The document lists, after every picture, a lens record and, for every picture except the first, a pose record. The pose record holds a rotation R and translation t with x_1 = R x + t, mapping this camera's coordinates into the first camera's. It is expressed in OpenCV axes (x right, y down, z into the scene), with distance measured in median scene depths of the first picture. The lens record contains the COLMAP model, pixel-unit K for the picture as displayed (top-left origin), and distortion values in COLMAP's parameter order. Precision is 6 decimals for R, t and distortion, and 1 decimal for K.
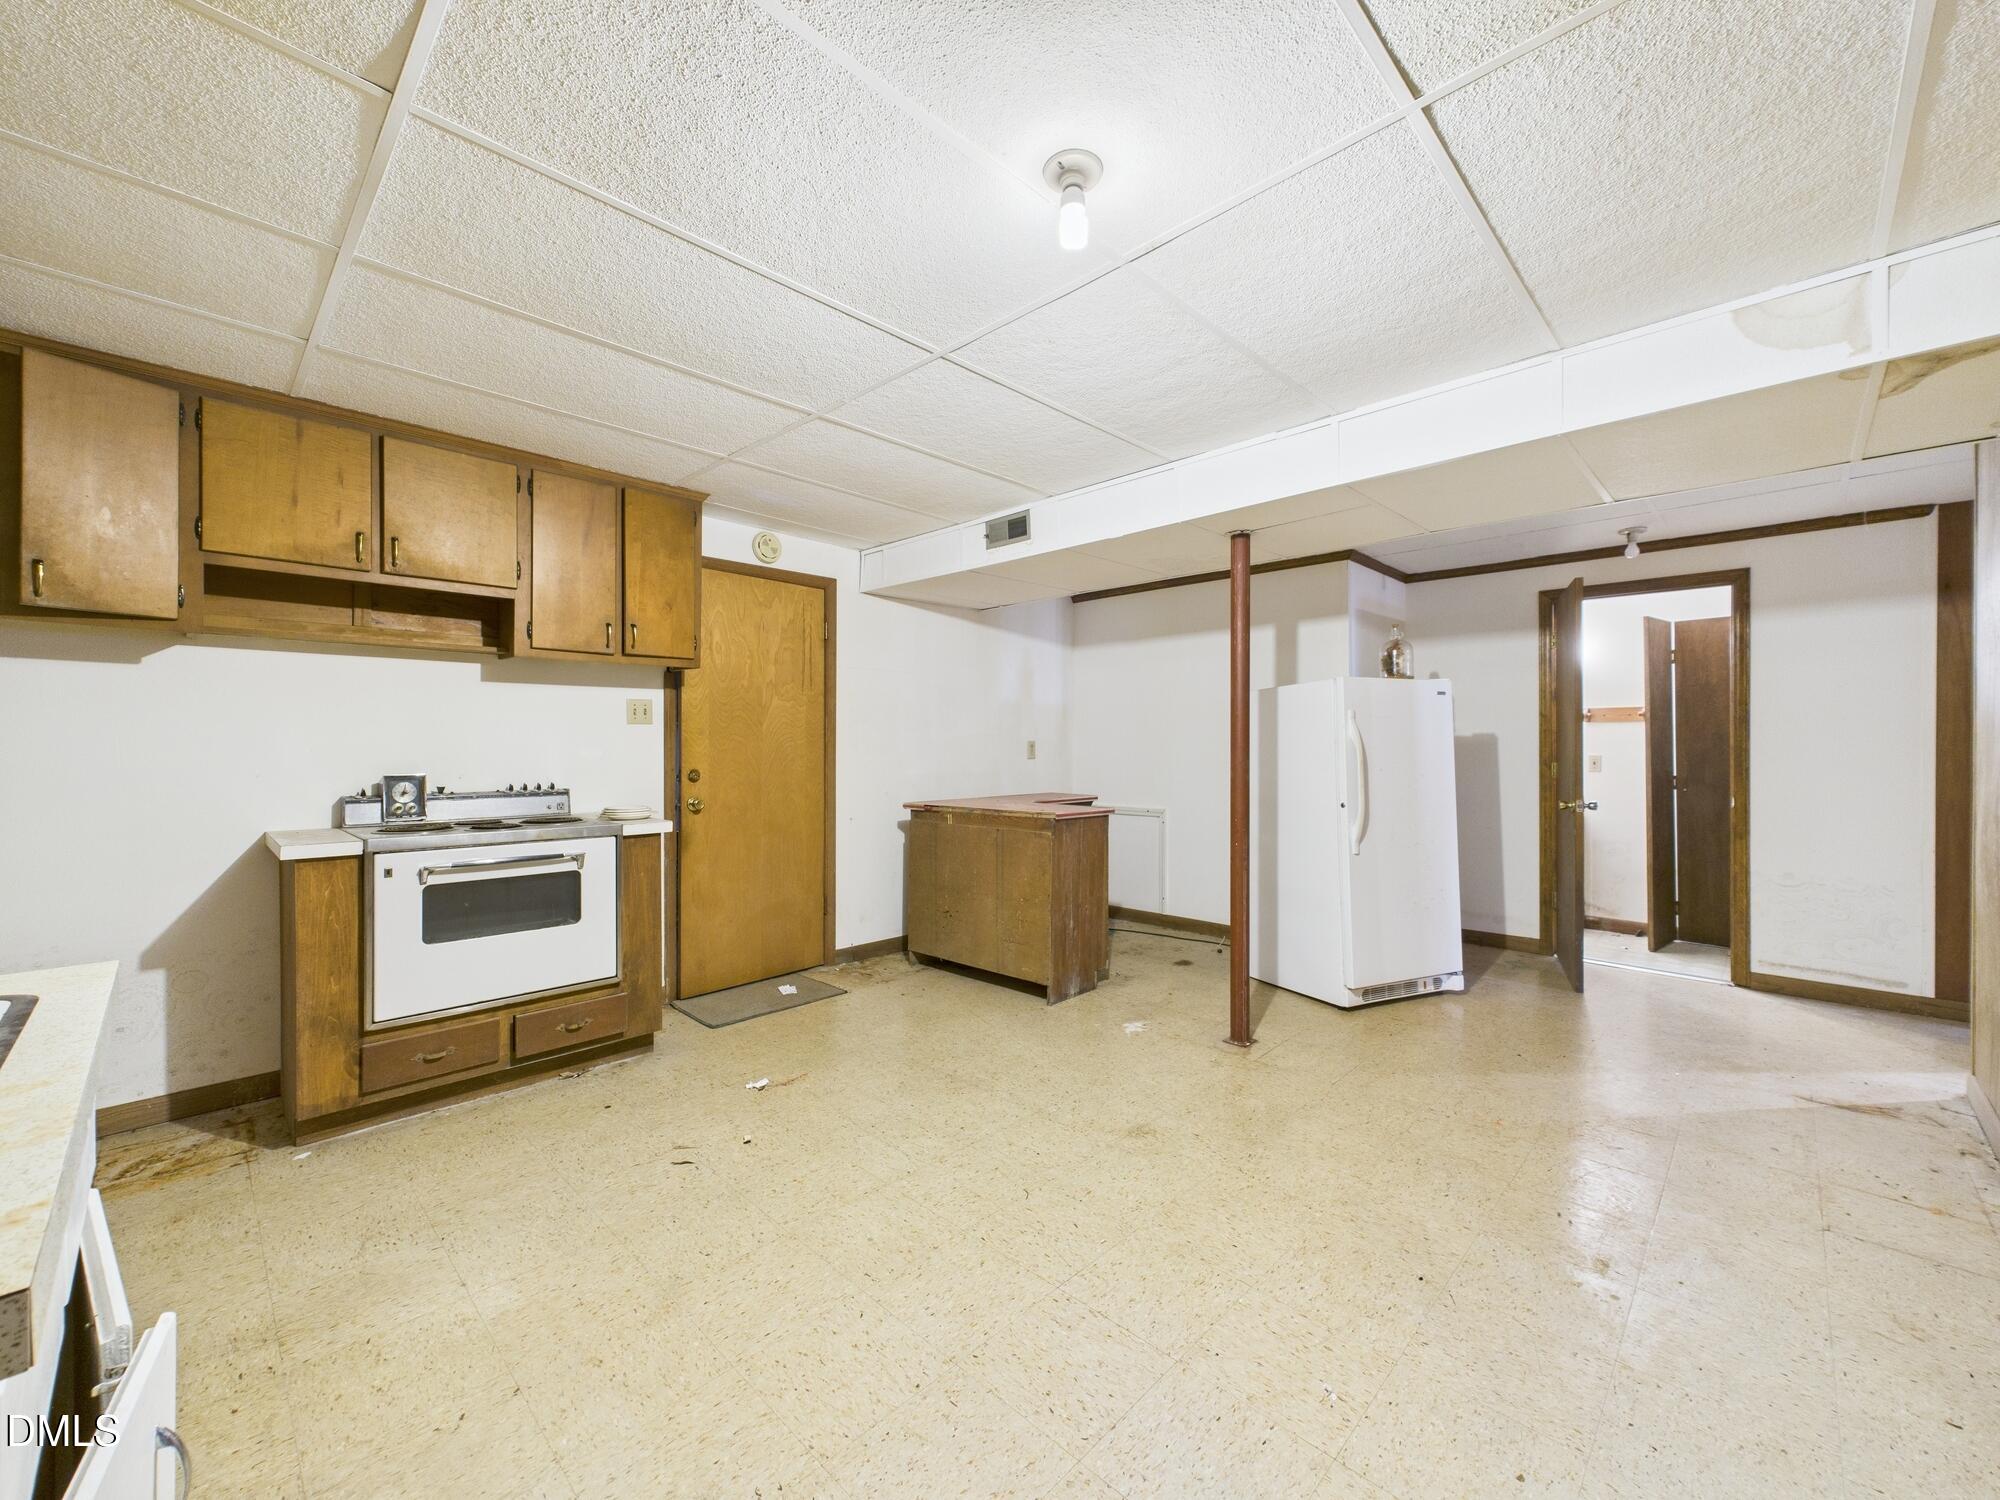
lens RADIAL K [[805.6, 0, 998.1], [0, 805.6, 752.2], [0, 0, 1]] dist [0.002665, -0.000543]
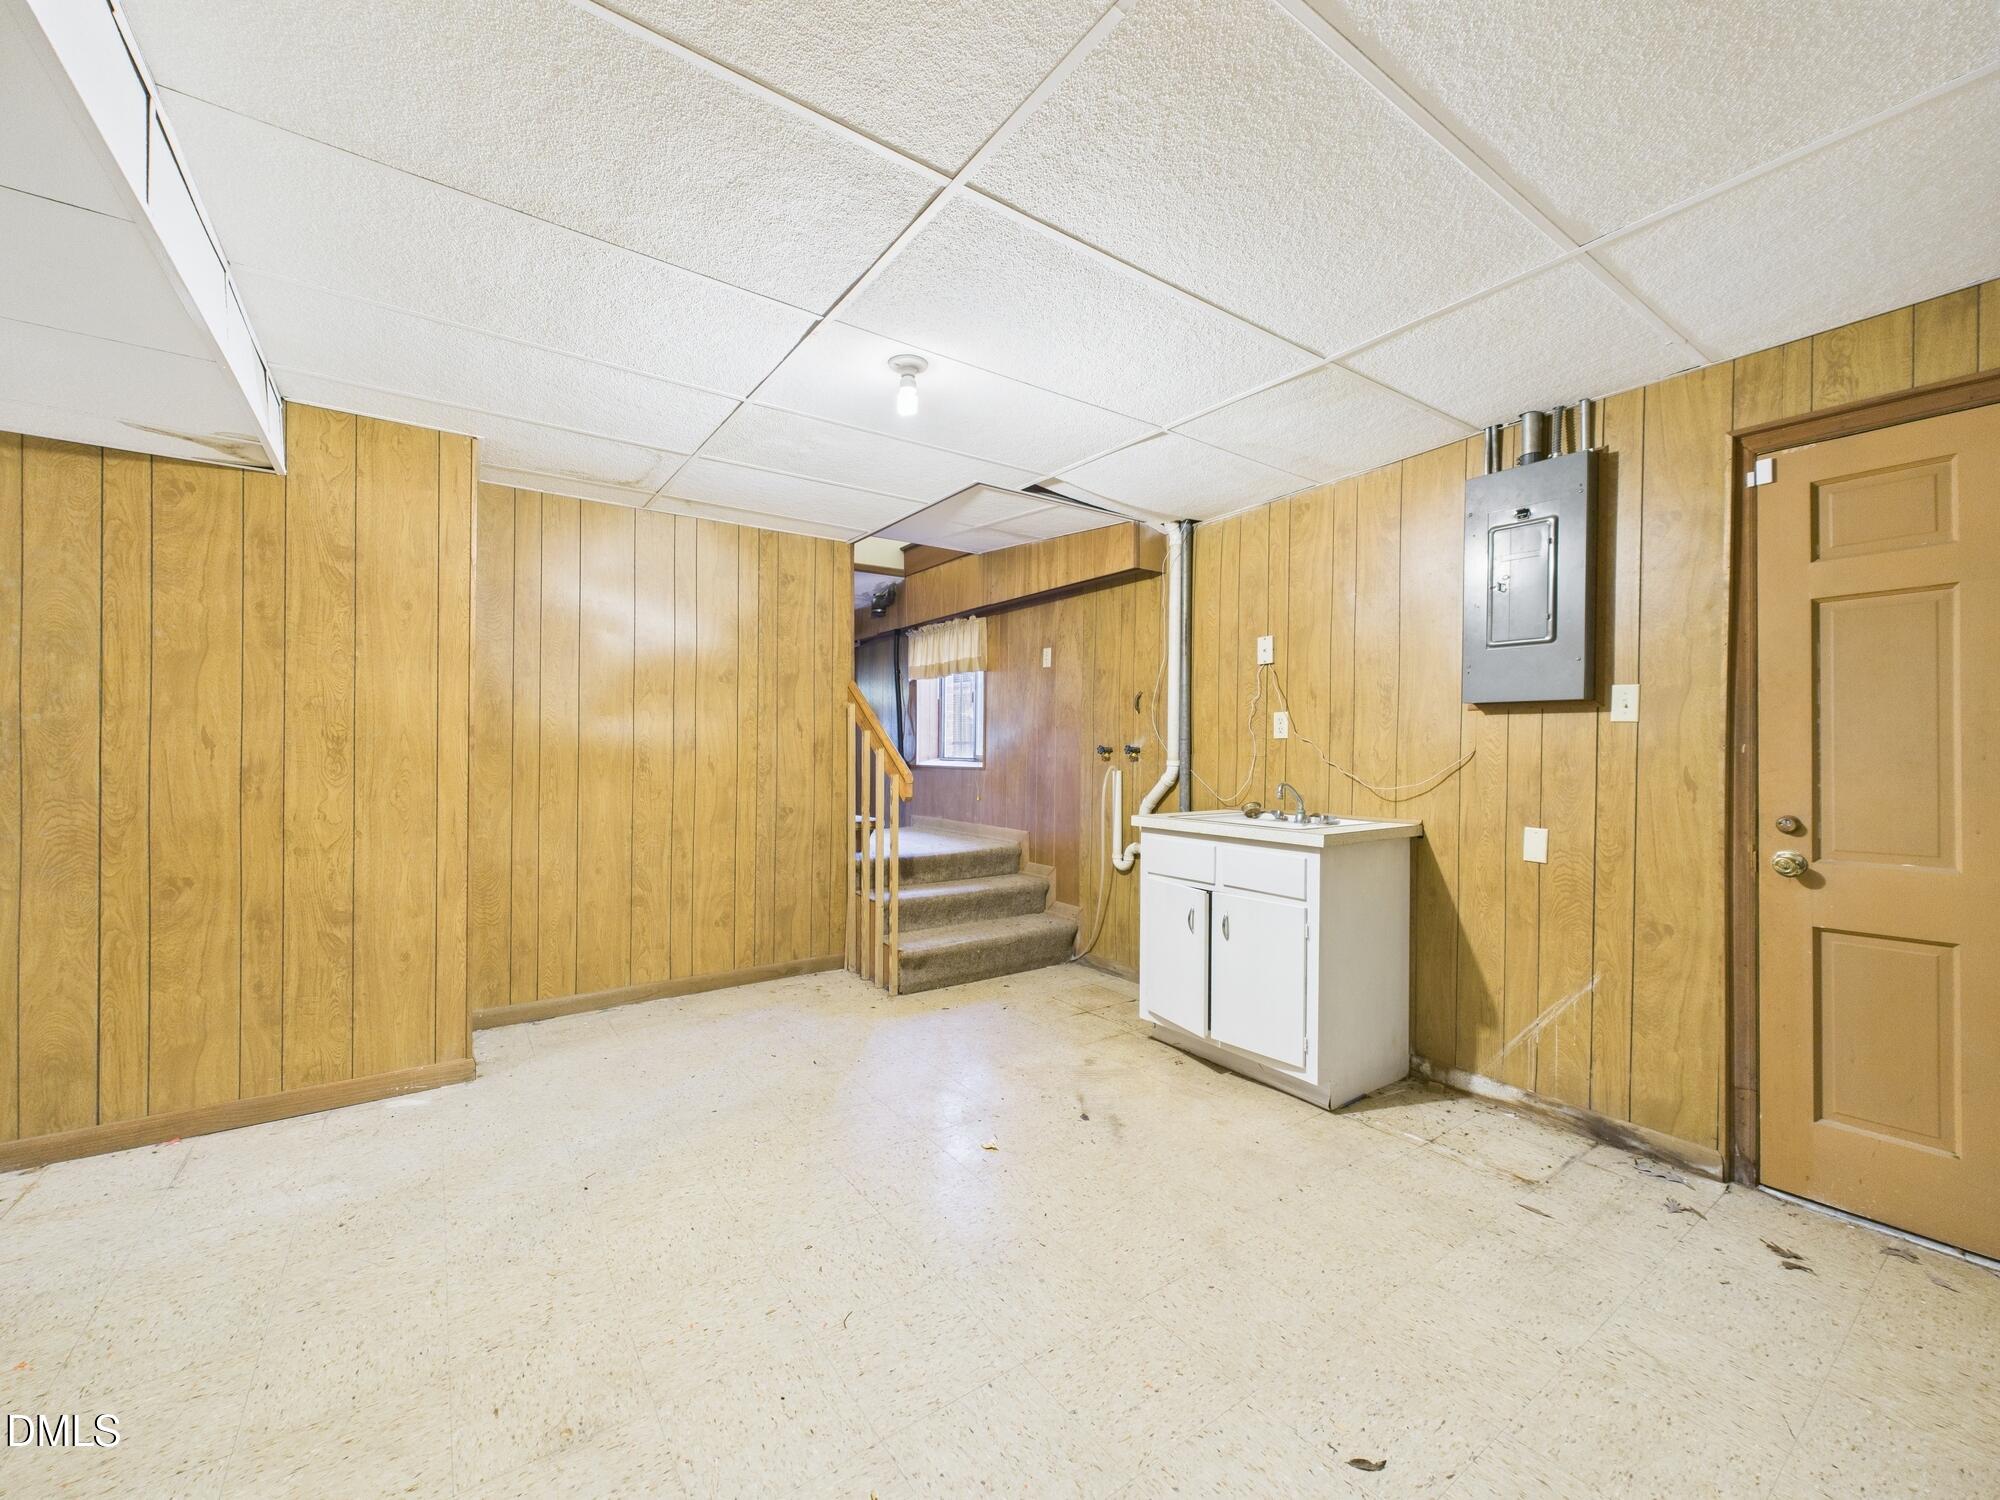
lens RADIAL K [[805.6, 0, 996.5], [0, 805.6, 753.2], [0, 0, 1]] dist [0.002665, -0.000543]
pose [[-0.983082, -0.007862, 0.182996, -0.270885], [-0.005589, 0.999901, 0.012934, -0.014467], [-0.183079, 0.011693, -0.983029, 1.908265]]
